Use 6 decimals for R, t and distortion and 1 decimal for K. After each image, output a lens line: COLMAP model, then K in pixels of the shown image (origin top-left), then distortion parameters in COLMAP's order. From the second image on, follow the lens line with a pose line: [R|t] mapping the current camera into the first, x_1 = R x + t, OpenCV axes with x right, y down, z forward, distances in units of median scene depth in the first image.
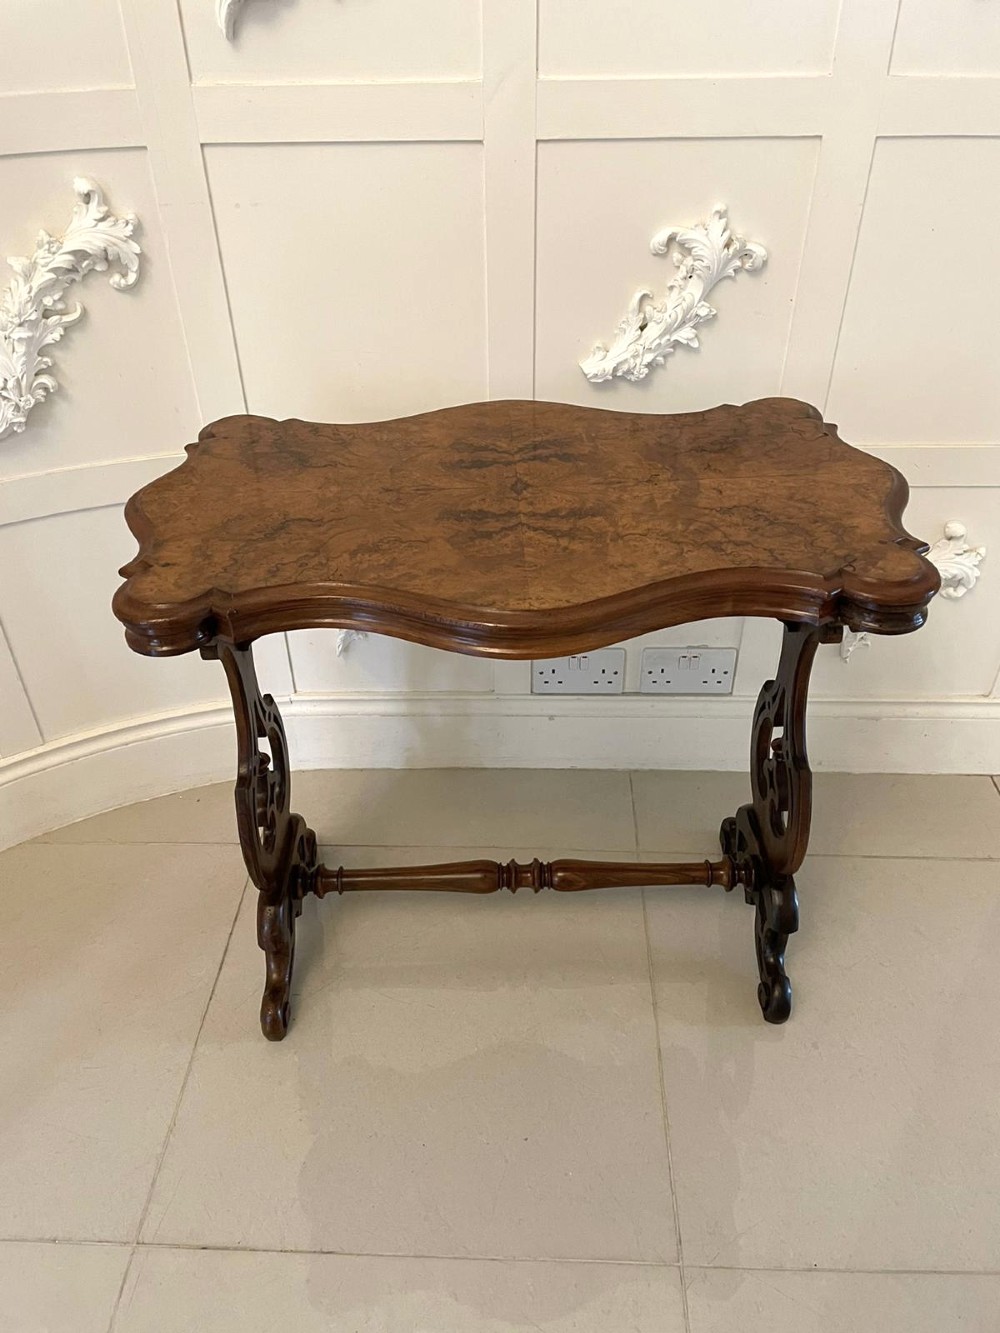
lens RADIAL K [[1089.7, 0, 513.8], [0, 1089.7, 665.8], [0, 0, 1]] dist [0.096082, -0.112822]
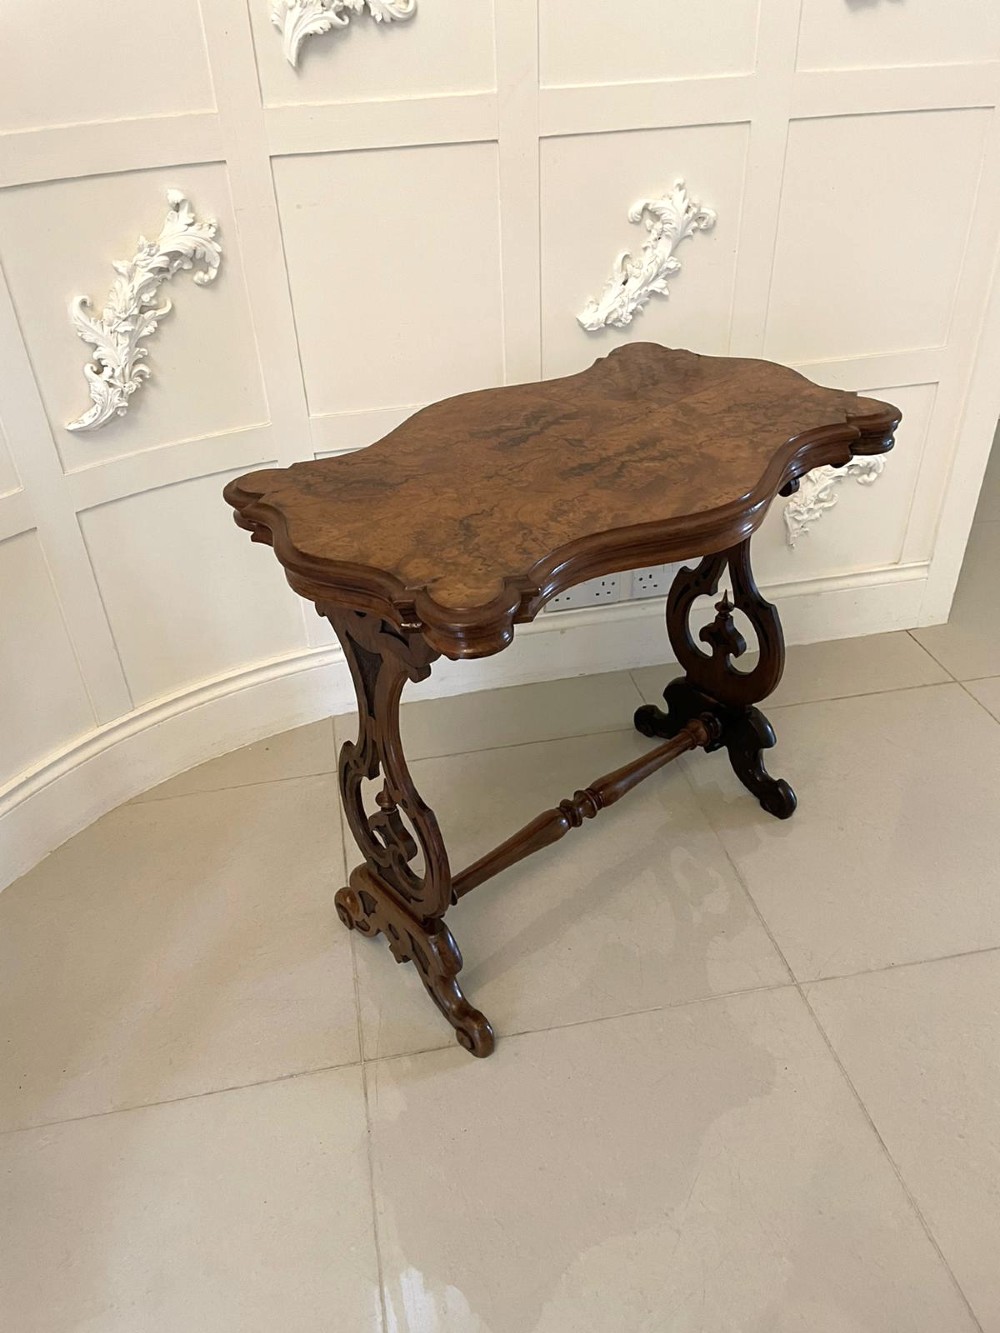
lens RADIAL K [[1089.7, 0, 517.8], [0, 1089.7, 665.9], [0, 0, 1]] dist [0.096082, -0.112822]
pose [[0.972414, -0.144147, 0.183389, -0.302183], [0.152801, 0.987676, -0.033887, 0.151319], [-0.176244, 0.060974, 0.982456, -0.189003]]
